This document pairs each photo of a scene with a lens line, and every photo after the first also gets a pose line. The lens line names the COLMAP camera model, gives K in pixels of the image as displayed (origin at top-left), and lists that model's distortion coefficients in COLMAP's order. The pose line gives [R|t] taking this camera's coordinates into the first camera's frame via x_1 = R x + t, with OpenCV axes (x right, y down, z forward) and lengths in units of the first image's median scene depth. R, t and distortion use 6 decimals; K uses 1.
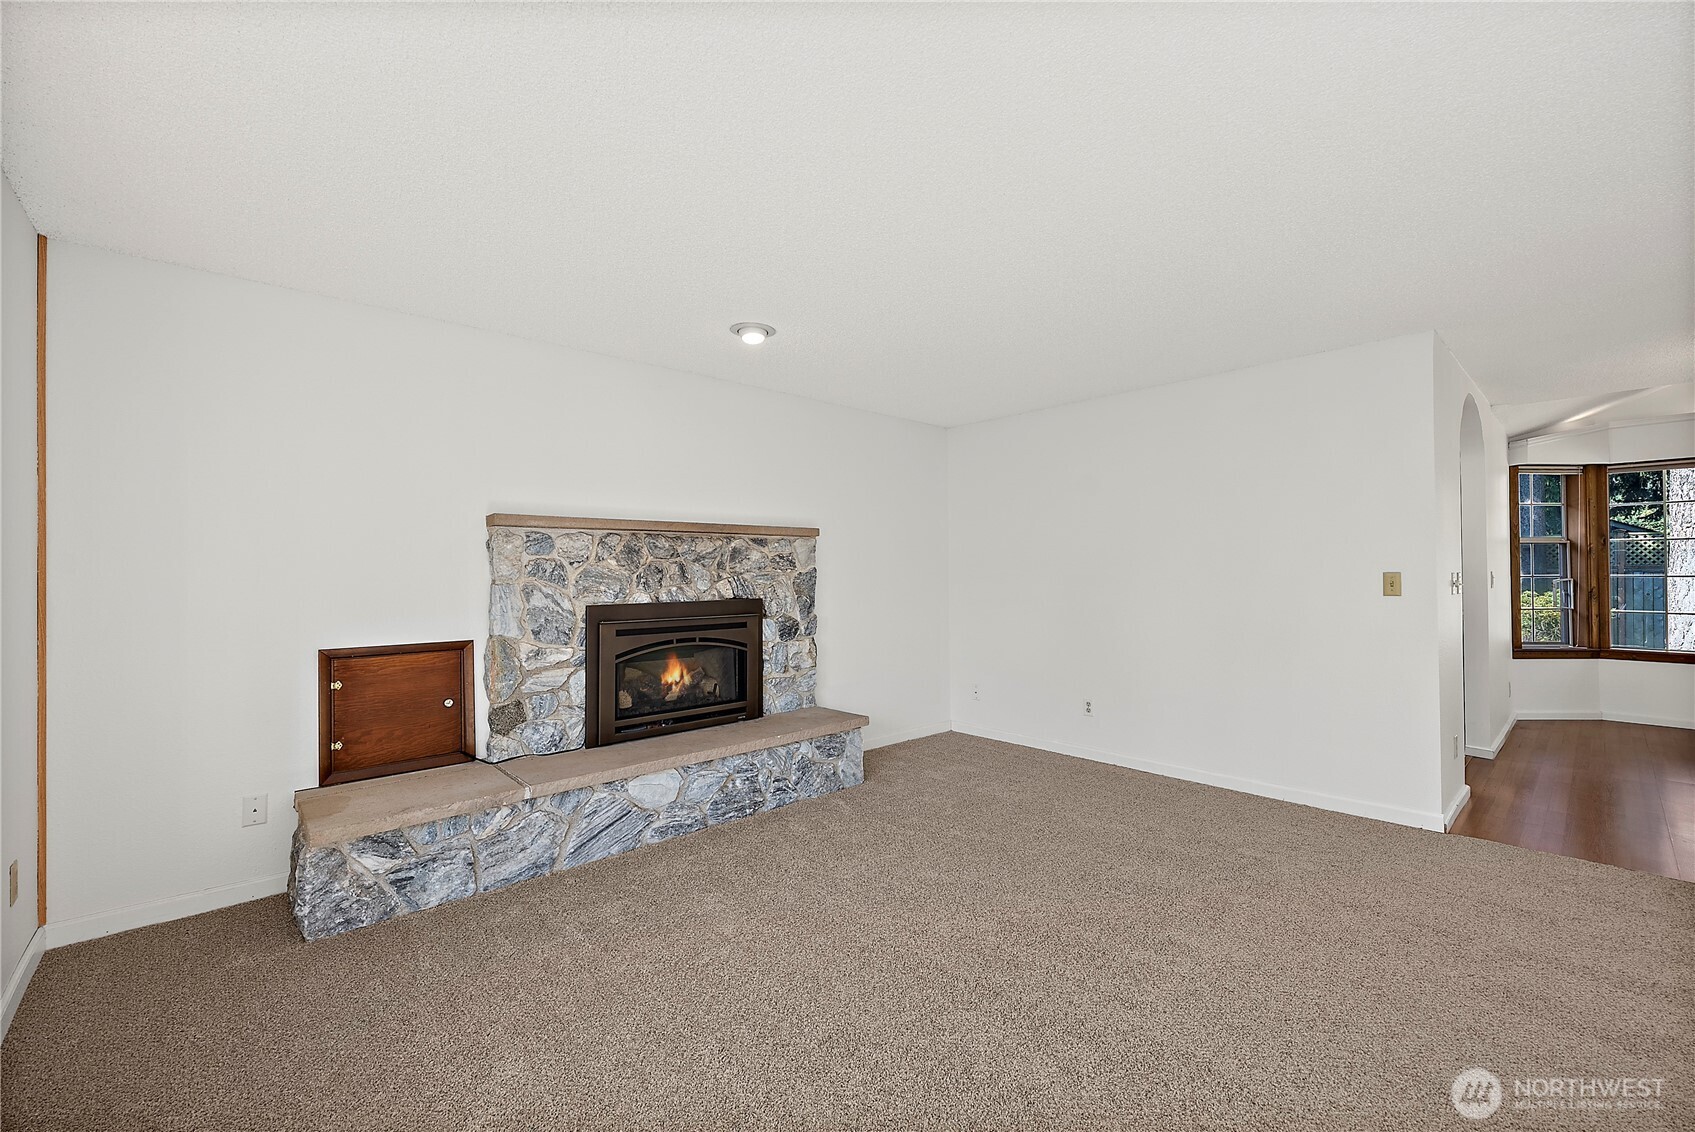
lens RADIAL K [[687.6, 0, 856.8], [0, 687.6, 576.2], [0, 0, 1]] dist [0.000404, -0.000142]
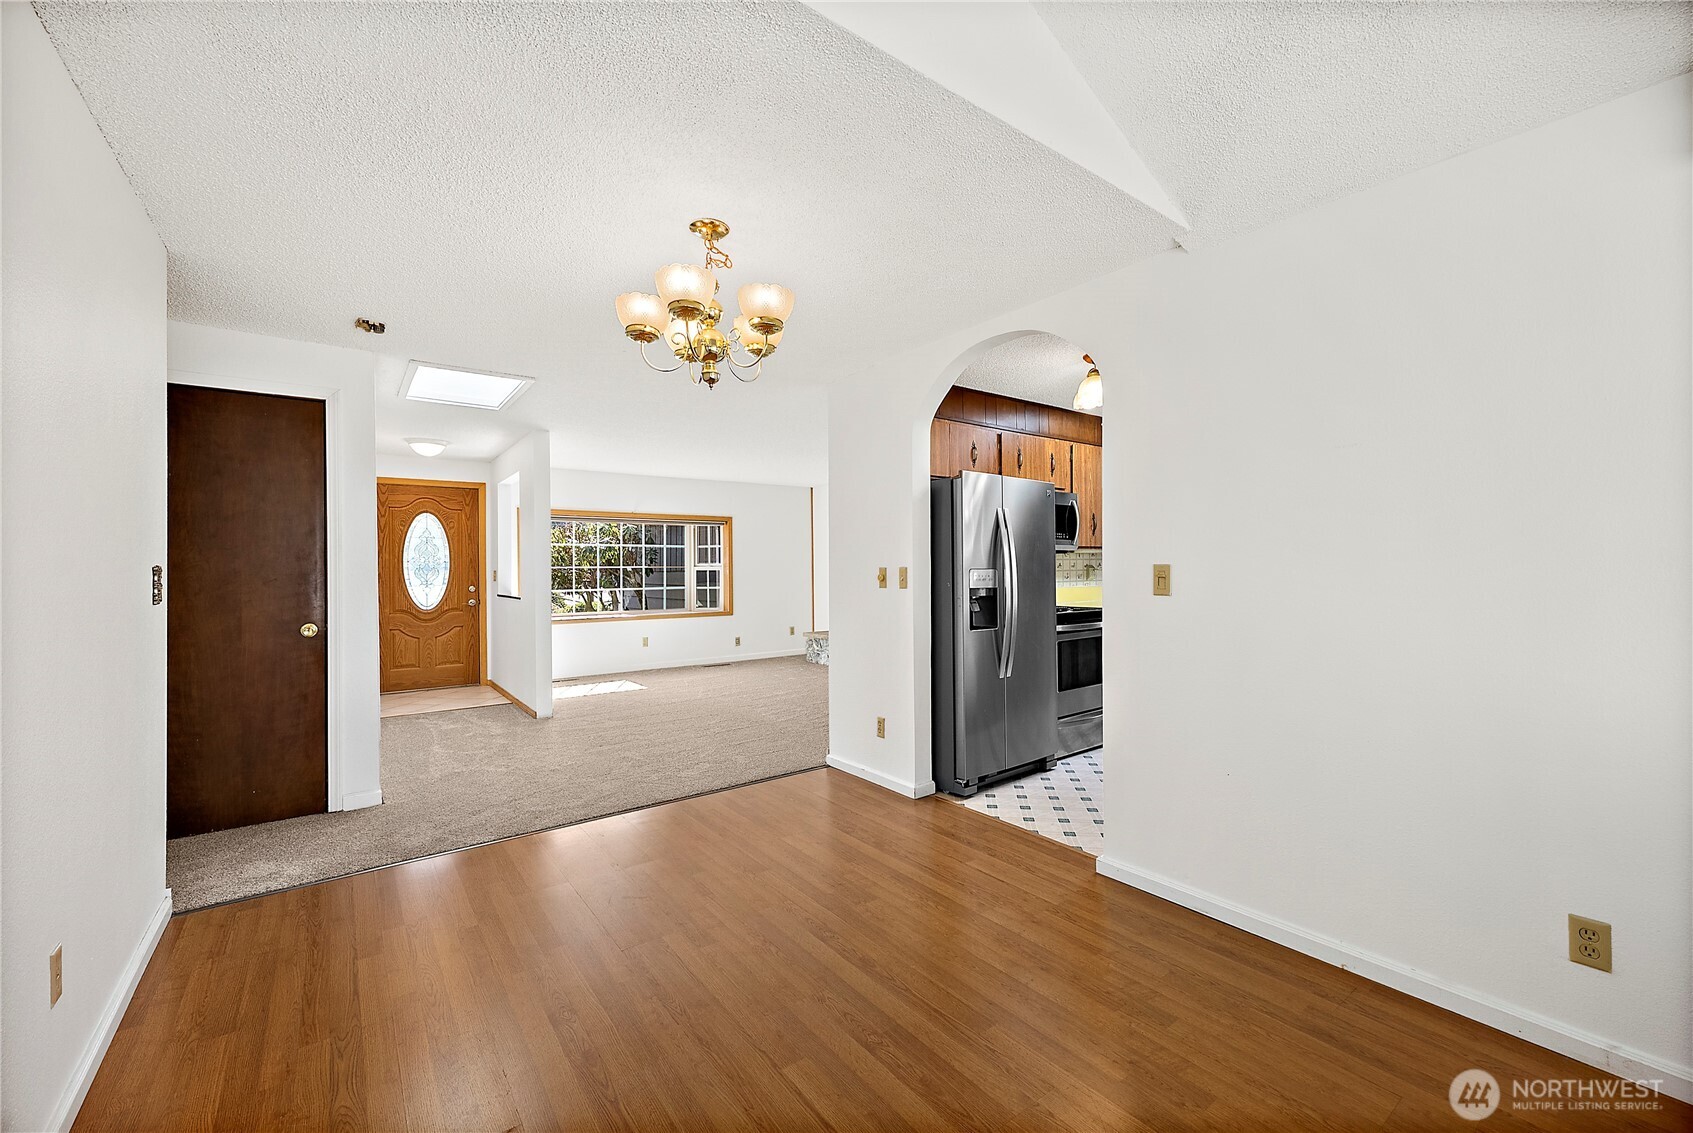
lens RADIAL K [[691.2, 0, 846.5], [0, 691.2, 566.5], [0, 0, 1]] dist [0.000222, -0.000029]
pose [[-0.093648, 0.009508, -0.995560, 2.076799], [0.005595, 0.999944, 0.009024, -0.025683], [0.995590, -0.004725, -0.093696, 1.075606]]
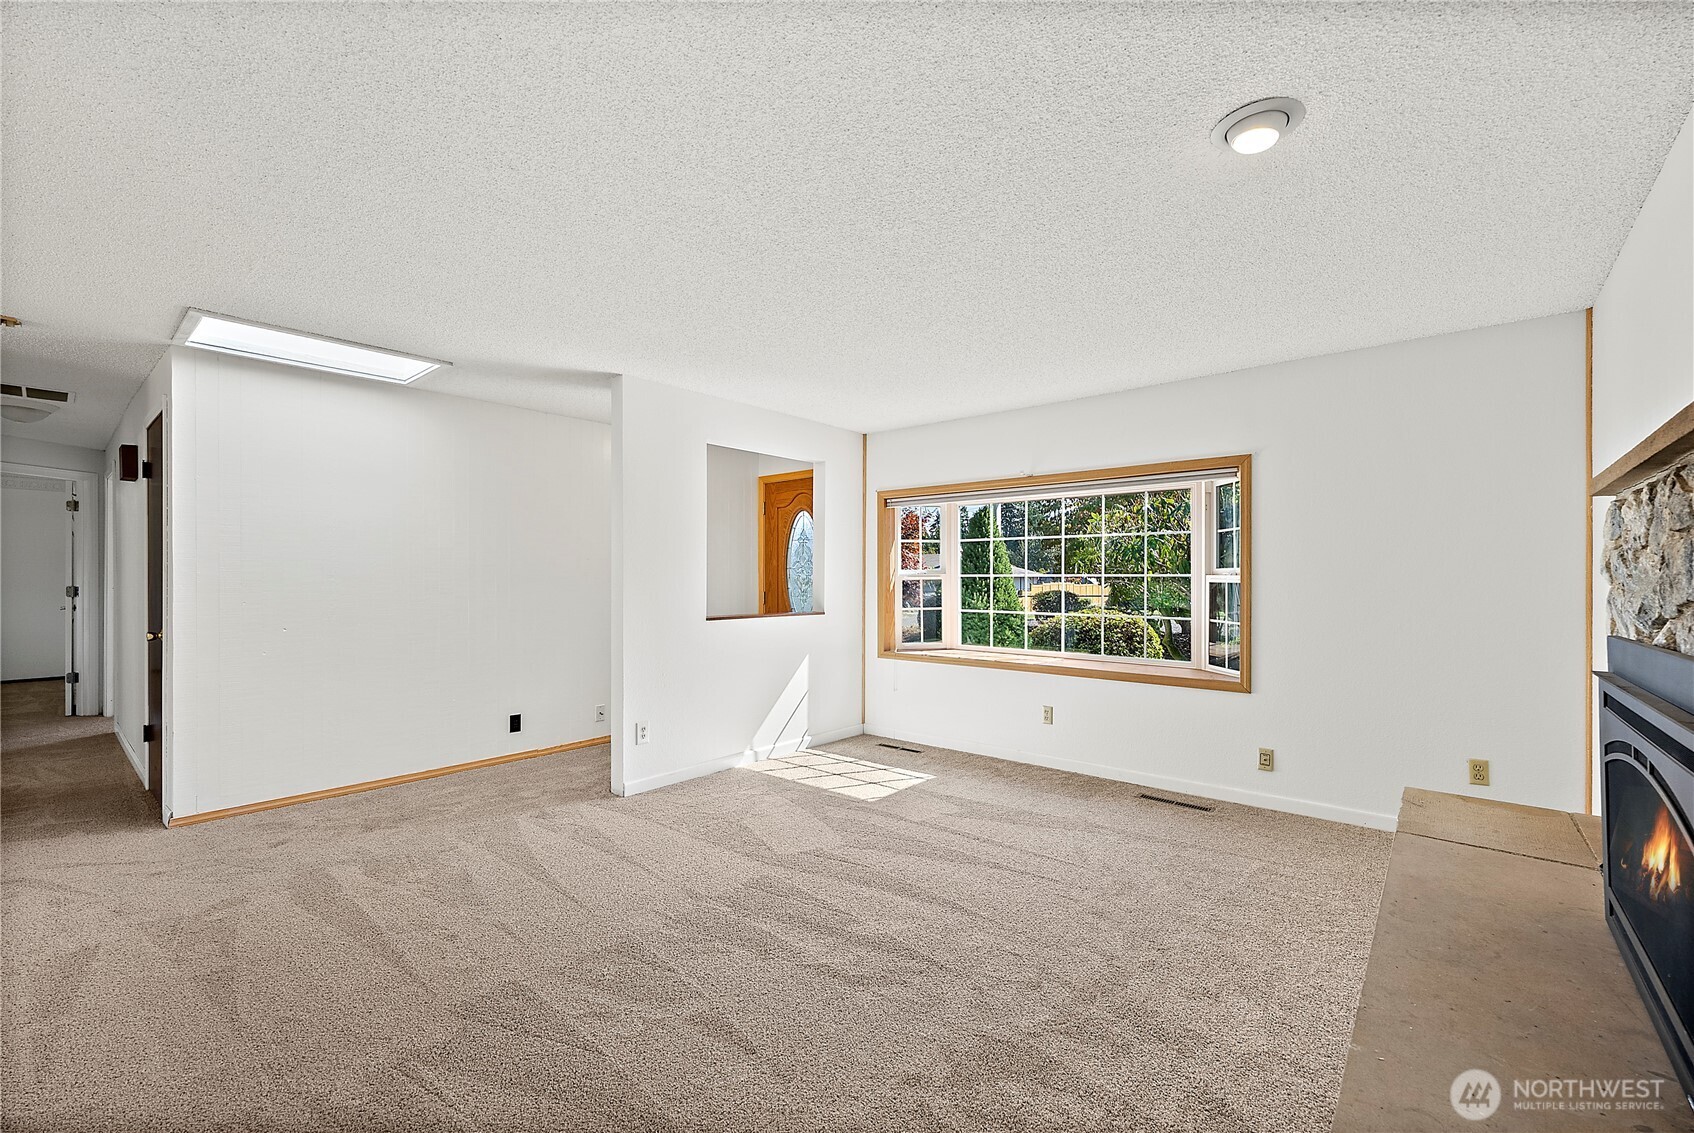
lens RADIAL K [[687.2, 0, 856.3], [0, 687.2, 576.7], [0, 0, 1]] dist [0.000404, -0.000142]
pose [[-0.992326, 0.005285, -0.123537, 0.216469], [0.005912, 0.999971, -0.004709, 0.002689], [0.123509, -0.005404, -0.992329, 1.383822]]
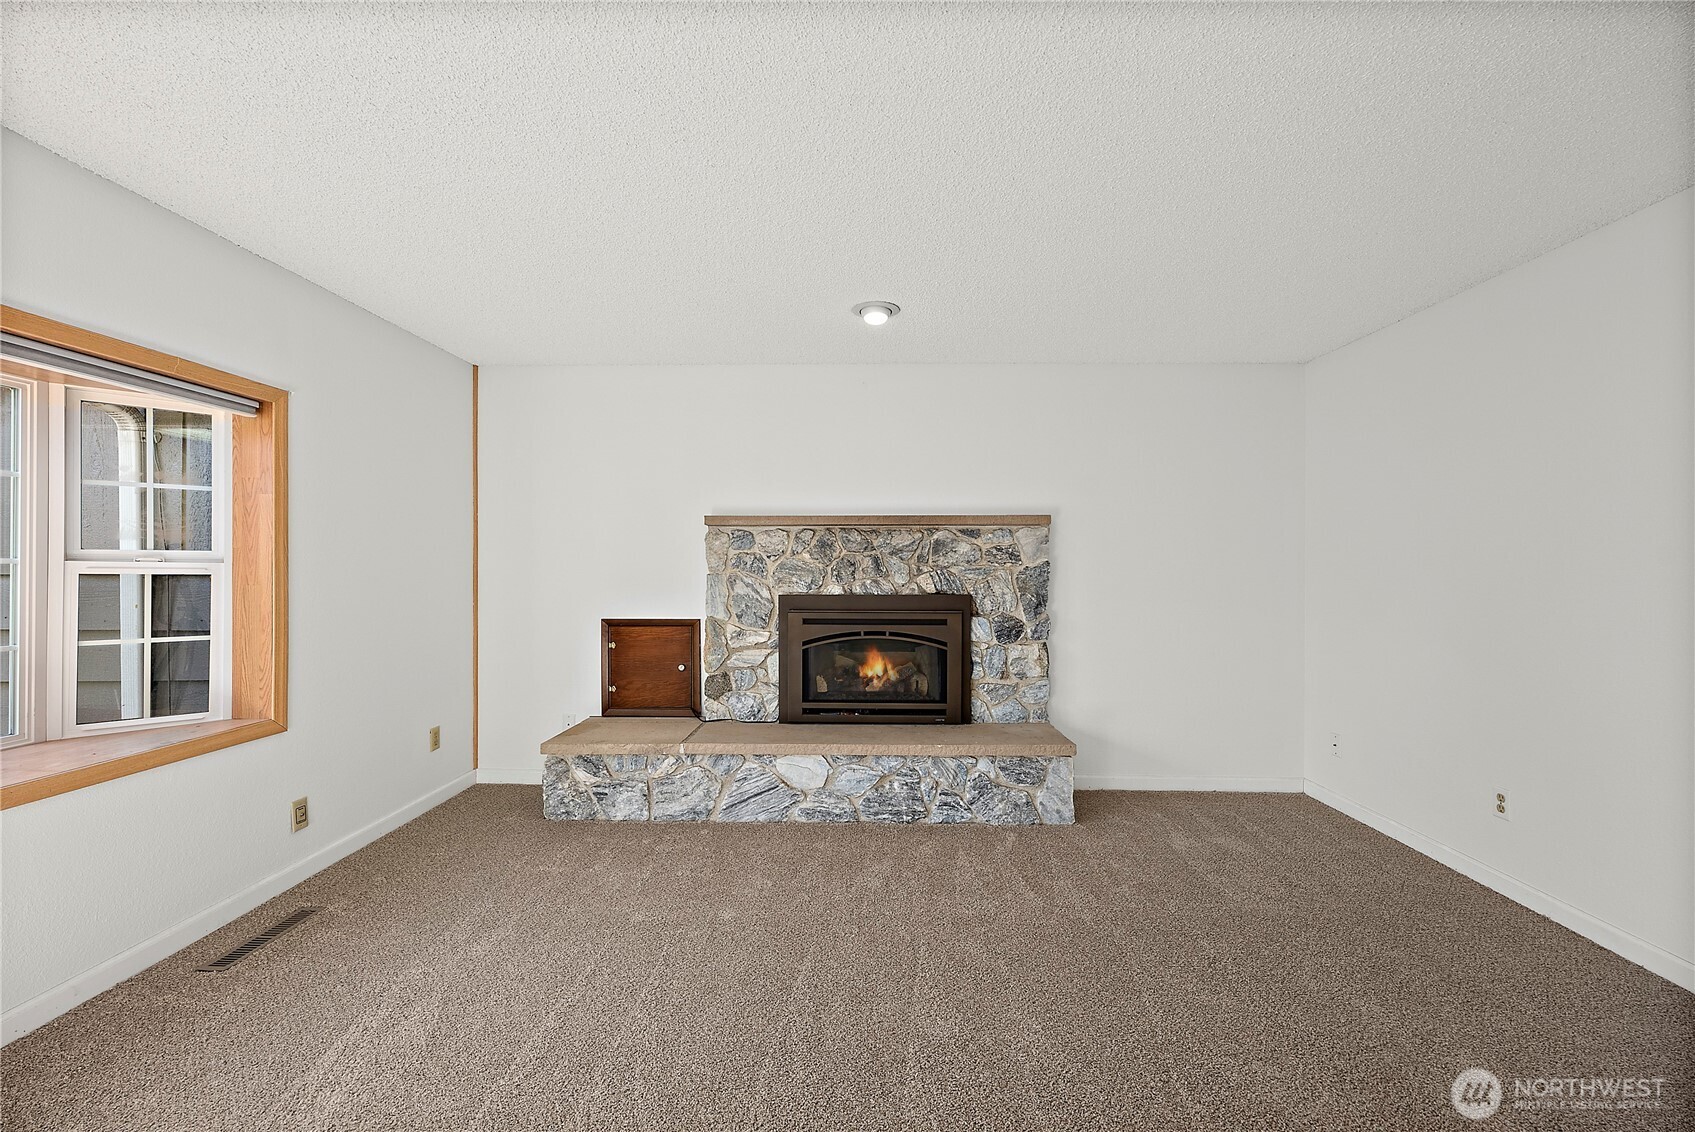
lens RADIAL K [[687.6, 0, 856.8], [0, 687.6, 576.2], [0, 0, 1]] dist [0.000404, -0.000142]
pose [[0.725419, 0.017677, -0.688080, 0.448240], [-0.010511, 0.999838, 0.014605, -0.004686], [0.688227, -0.003362, 0.725488, 0.272239]]
